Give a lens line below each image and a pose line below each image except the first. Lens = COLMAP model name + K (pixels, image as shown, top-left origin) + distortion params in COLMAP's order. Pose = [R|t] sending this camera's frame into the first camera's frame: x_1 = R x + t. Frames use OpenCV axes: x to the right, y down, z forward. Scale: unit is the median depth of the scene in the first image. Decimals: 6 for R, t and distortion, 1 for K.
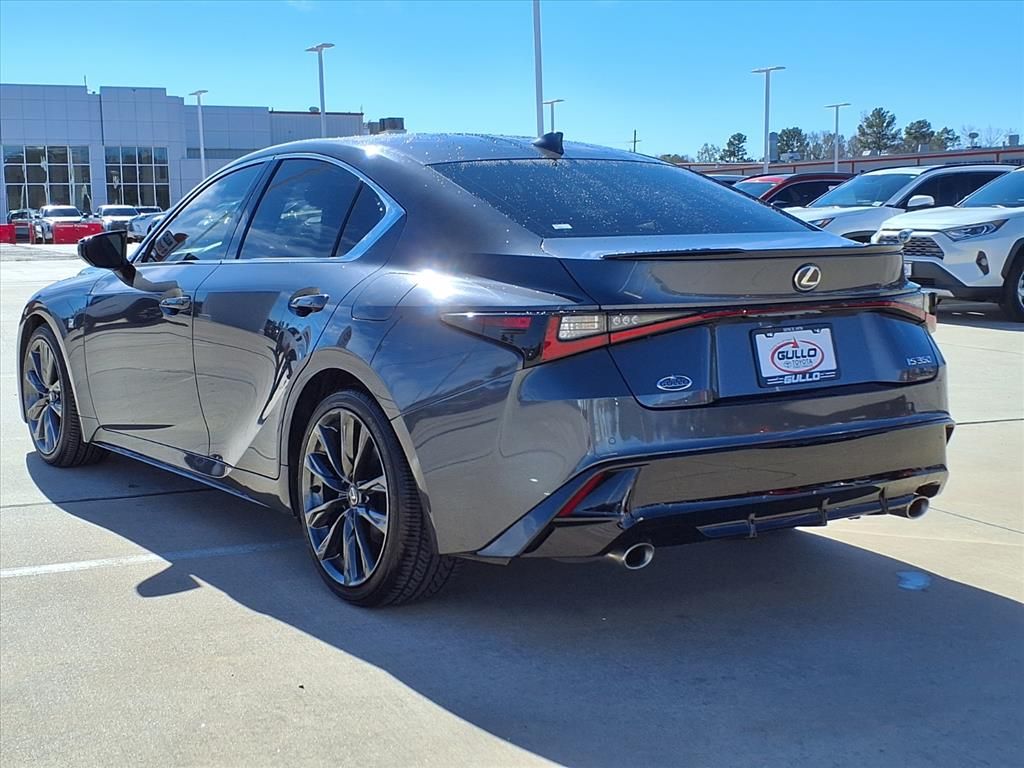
lens RADIAL K [[1630.8, 0, 512.0], [0, 1630.8, 384.0], [0, 0, 1]] dist [0.239210, -0.010873]
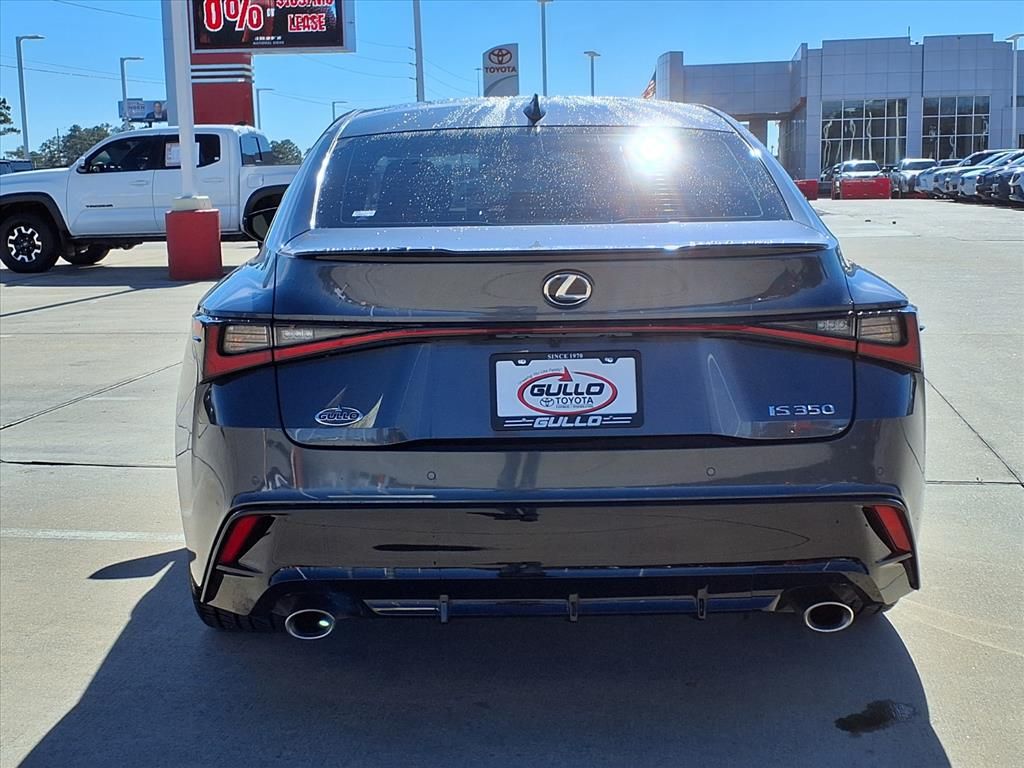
lens RADIAL K [[1647.2, 0, 512.0], [0, 1647.2, 384.0], [0, 0, 1]] dist [0.058405, -0.145507]
pose [[0.825430, 0.074022, -0.559631, 0.576040], [-0.056254, 0.997217, 0.048929, -0.056388], [0.561695, -0.008906, 0.827297, 0.360927]]
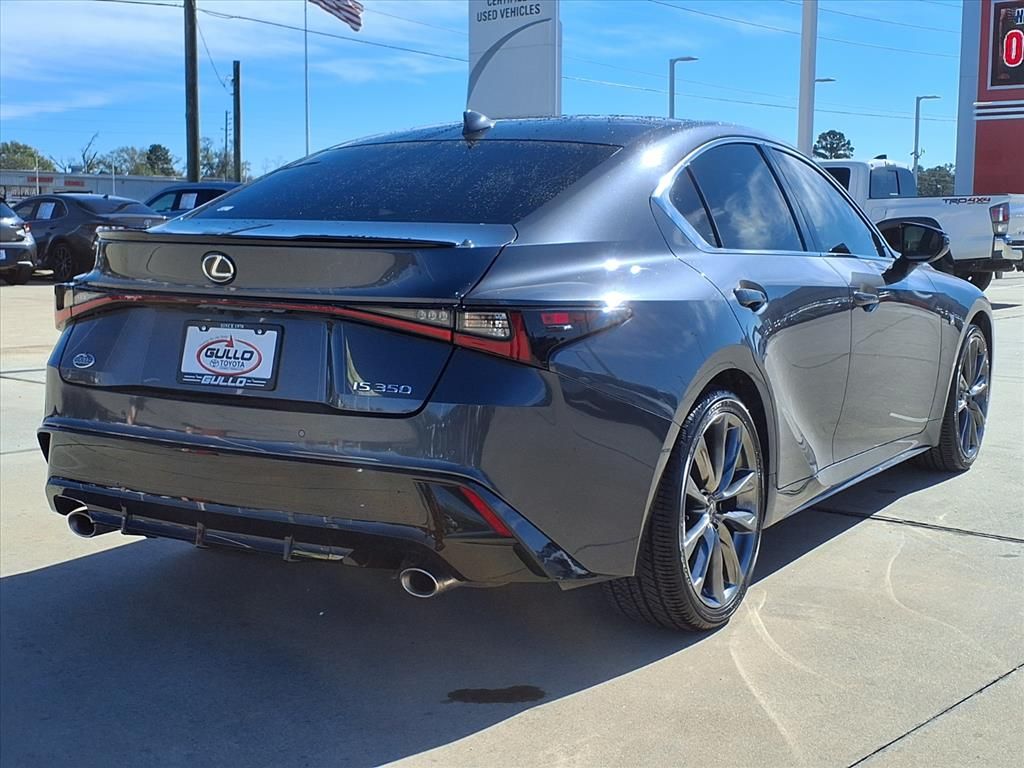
lens RADIAL K [[1630.8, 0, 512.0], [0, 1630.8, 384.0], [0, 0, 1]] dist [0.239210, -0.010873]
pose [[0.358778, 0.112040, -0.926674, 1.056107], [-0.117246, 0.990317, 0.074340, -0.086402], [0.926030, 0.081978, 0.368440, 0.816192]]
